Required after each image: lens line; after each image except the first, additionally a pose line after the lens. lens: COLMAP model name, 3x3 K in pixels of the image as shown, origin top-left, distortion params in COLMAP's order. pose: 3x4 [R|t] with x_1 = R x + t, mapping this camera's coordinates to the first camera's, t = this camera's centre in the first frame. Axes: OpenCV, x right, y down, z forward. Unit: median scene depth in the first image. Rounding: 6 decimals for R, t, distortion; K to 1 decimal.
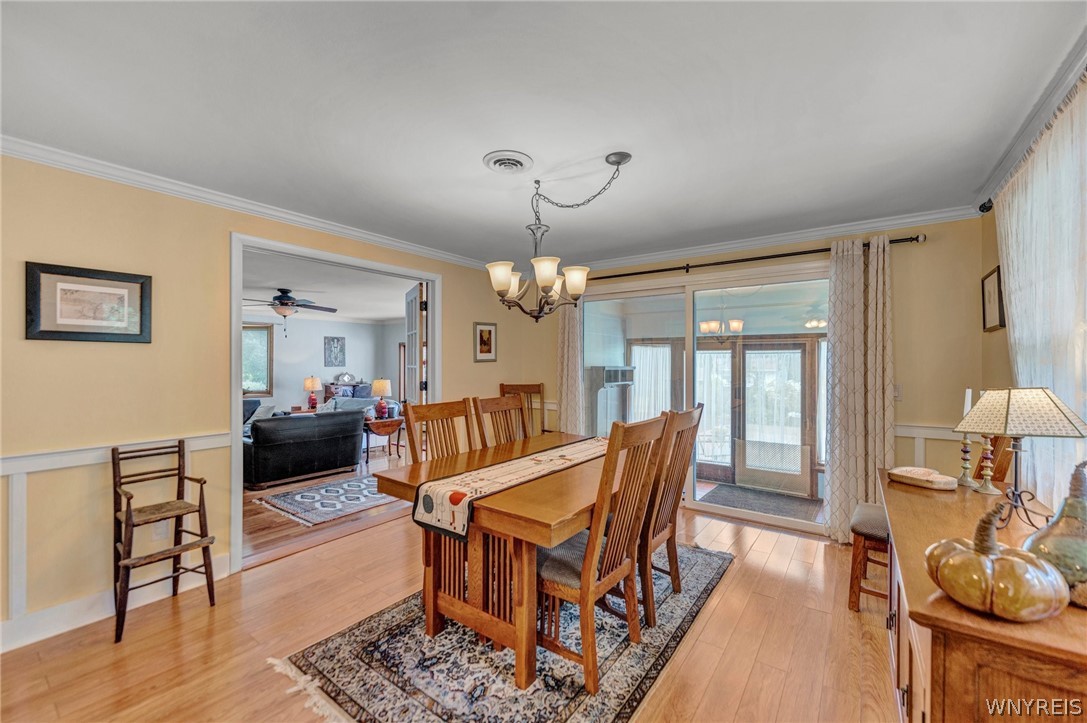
lens RADIAL K [[432.9, 0, 545.7], [0, 432.9, 360.9], [0, 0, 1]] dist [0.003774, -0.000074]
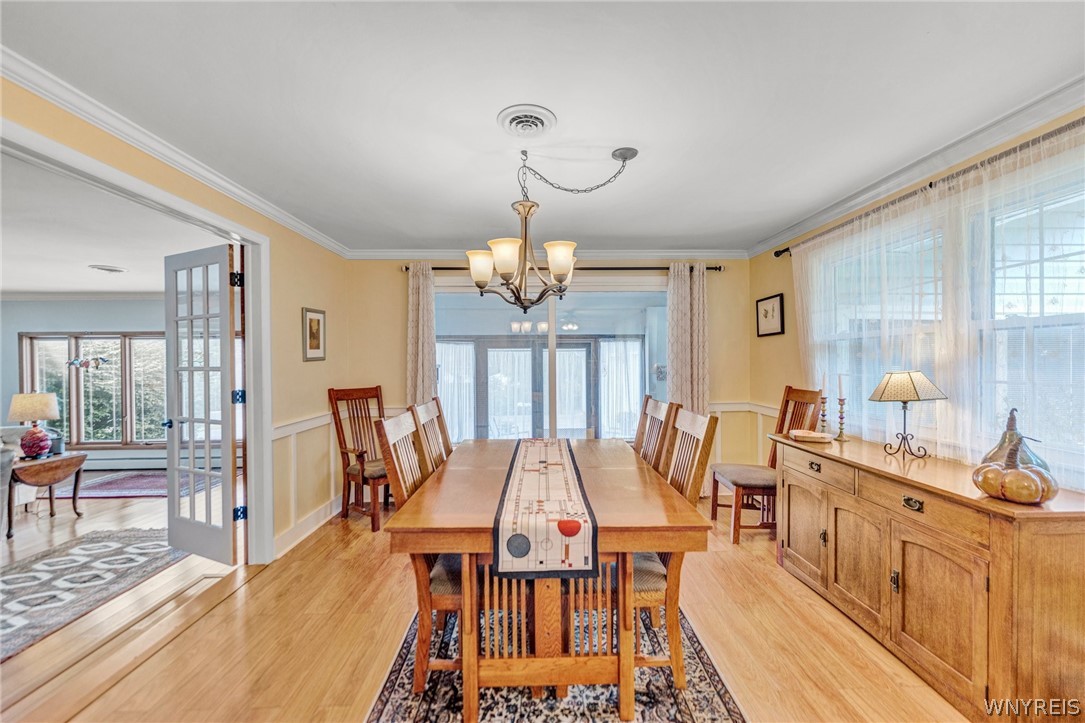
lens RADIAL K [[434.8, 0, 540.8], [0, 434.8, 363.5], [0, 0, 1]] dist [0.003502, -0.000552]
pose [[0.797062, -0.013471, 0.603747, -0.420164], [0.007716, 0.999897, 0.012124, 0.000955], [-0.603848, -0.005005, 0.797084, 0.223355]]
